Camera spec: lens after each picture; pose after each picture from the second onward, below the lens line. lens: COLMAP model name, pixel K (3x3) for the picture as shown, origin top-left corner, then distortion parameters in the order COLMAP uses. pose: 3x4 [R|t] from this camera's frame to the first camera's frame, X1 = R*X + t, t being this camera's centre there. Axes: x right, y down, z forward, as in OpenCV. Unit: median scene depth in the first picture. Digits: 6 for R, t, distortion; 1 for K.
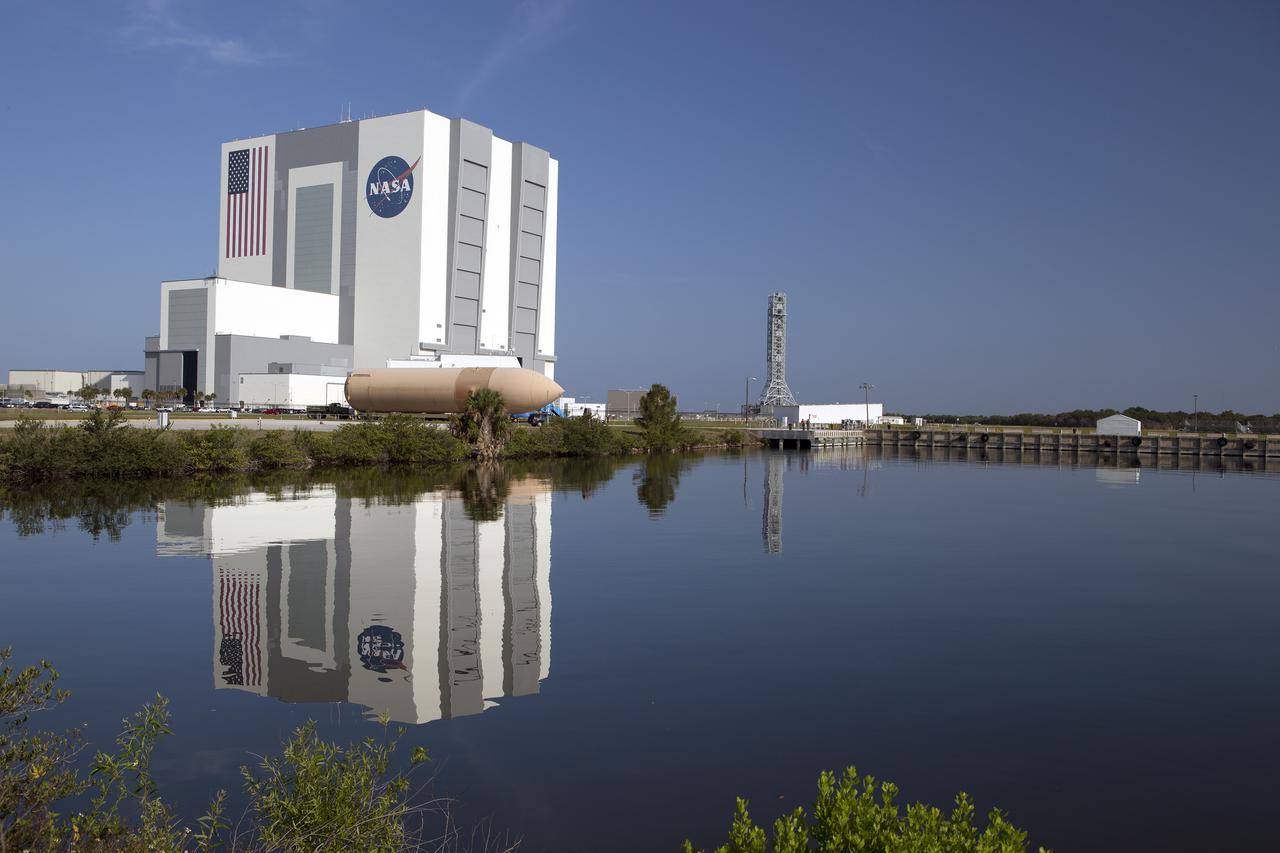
lens RADIAL K [[1184.9, 0, 639.5], [0, 1184.9, 383.0], [0, 0, 1]] dist [-0.105388, 0.201303]
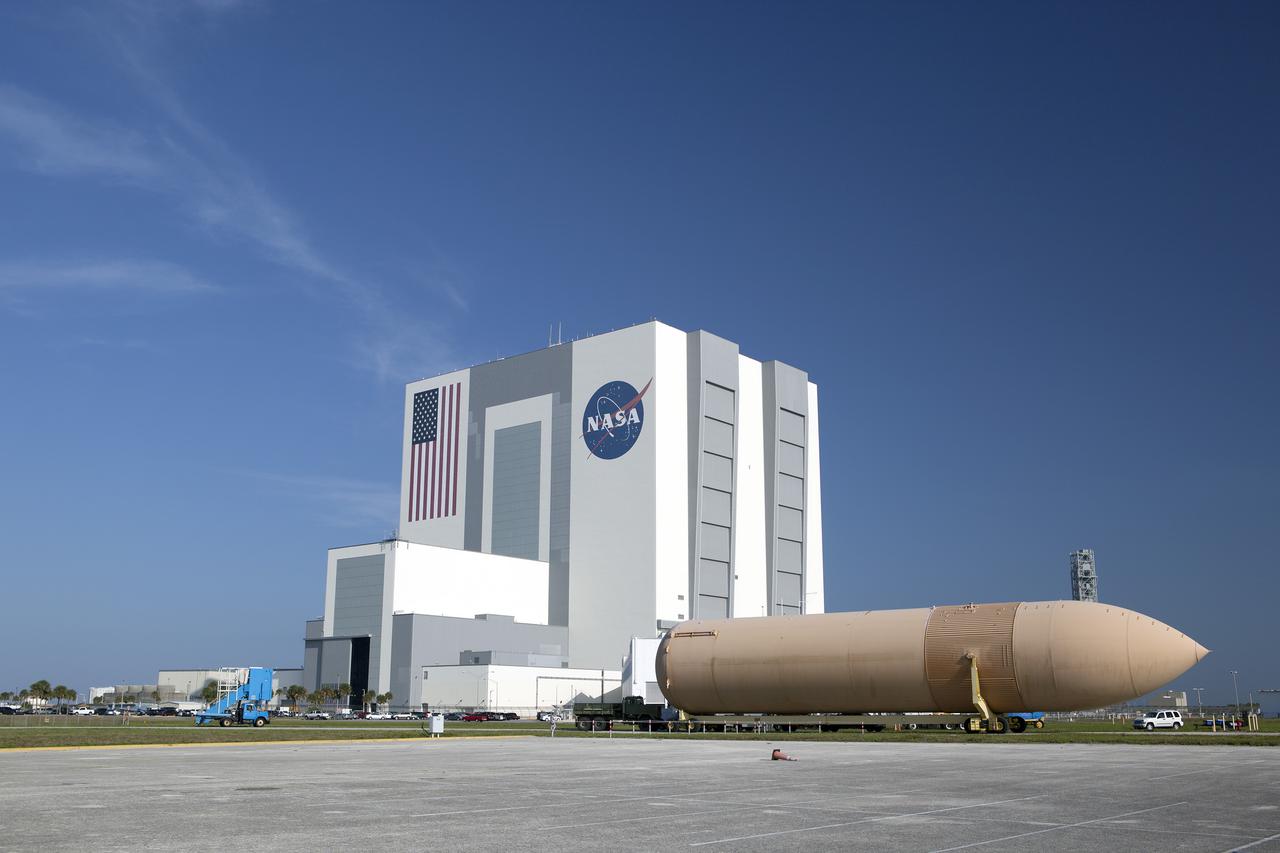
lens RADIAL K [[1184.9, 0, 639.5], [0, 1184.9, 383.0], [0, 0, 1]] dist [-0.105388, 0.201303]
pose [[0.989291, -0.055030, -0.135186, -0.086092], [0.019971, 0.968526, -0.248109, 0.005779], [0.144585, 0.242752, 0.959253, 0.237902]]
